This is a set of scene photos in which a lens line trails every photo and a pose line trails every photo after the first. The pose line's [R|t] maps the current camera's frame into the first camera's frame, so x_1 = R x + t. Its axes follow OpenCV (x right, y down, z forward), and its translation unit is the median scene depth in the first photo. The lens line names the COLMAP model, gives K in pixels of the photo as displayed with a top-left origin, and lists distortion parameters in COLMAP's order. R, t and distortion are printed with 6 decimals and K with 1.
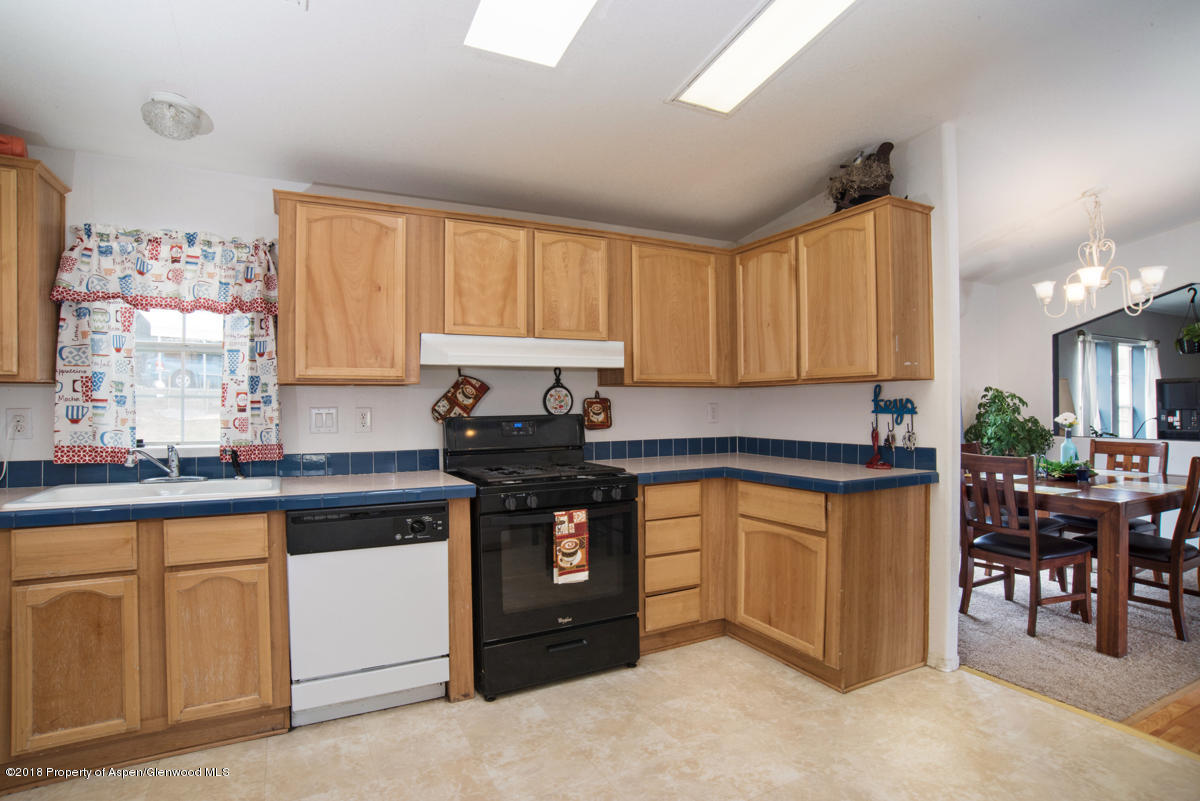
lens RADIAL K [[627.2, 0, 585.8], [0, 627.2, 404.5], [0, 0, 1]] dist [-0.109295, 0.057153]
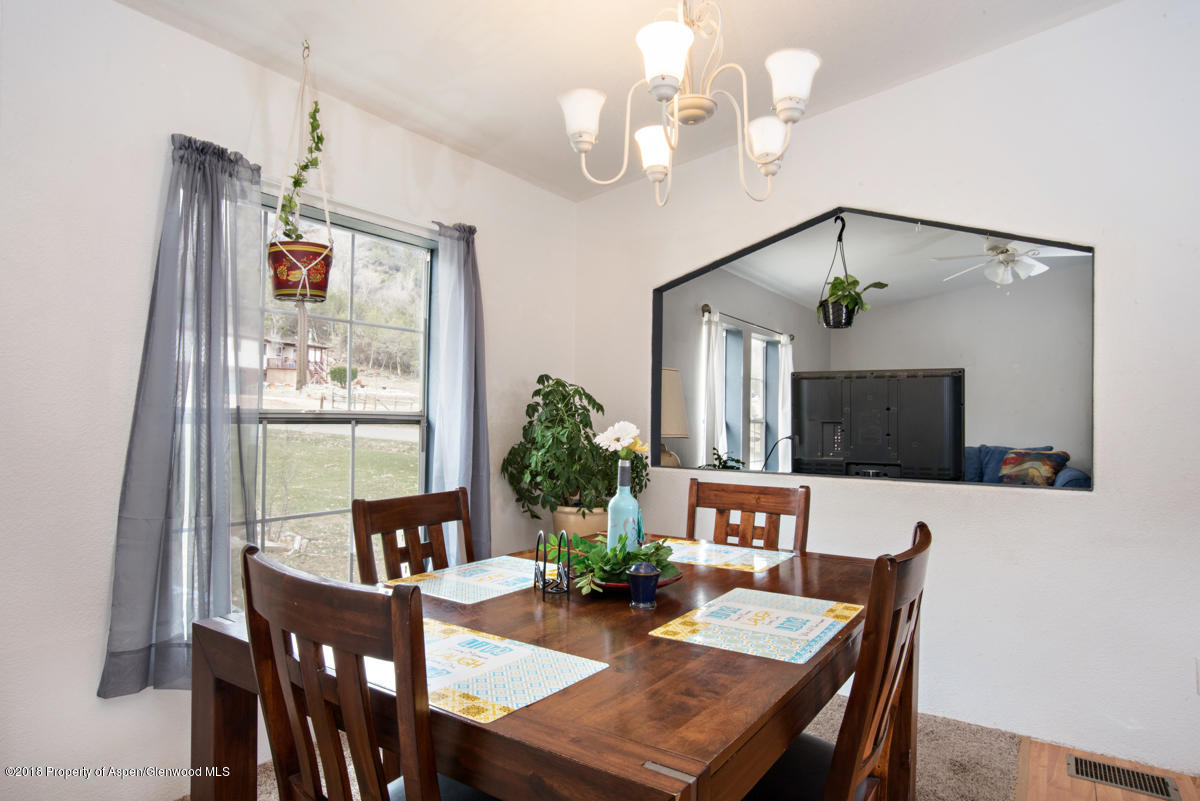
lens RADIAL K [[702.3, 0, 600.0], [0, 702.3, 400.5], [0, 0, 1]] dist [-0.000203, -0.000008]
pose [[0.875688, 0.033000, 0.481748, 0.431044], [-0.022216, 0.999359, -0.028075, 0.009805], [-0.482365, 0.013883, 0.875860, 0.453179]]
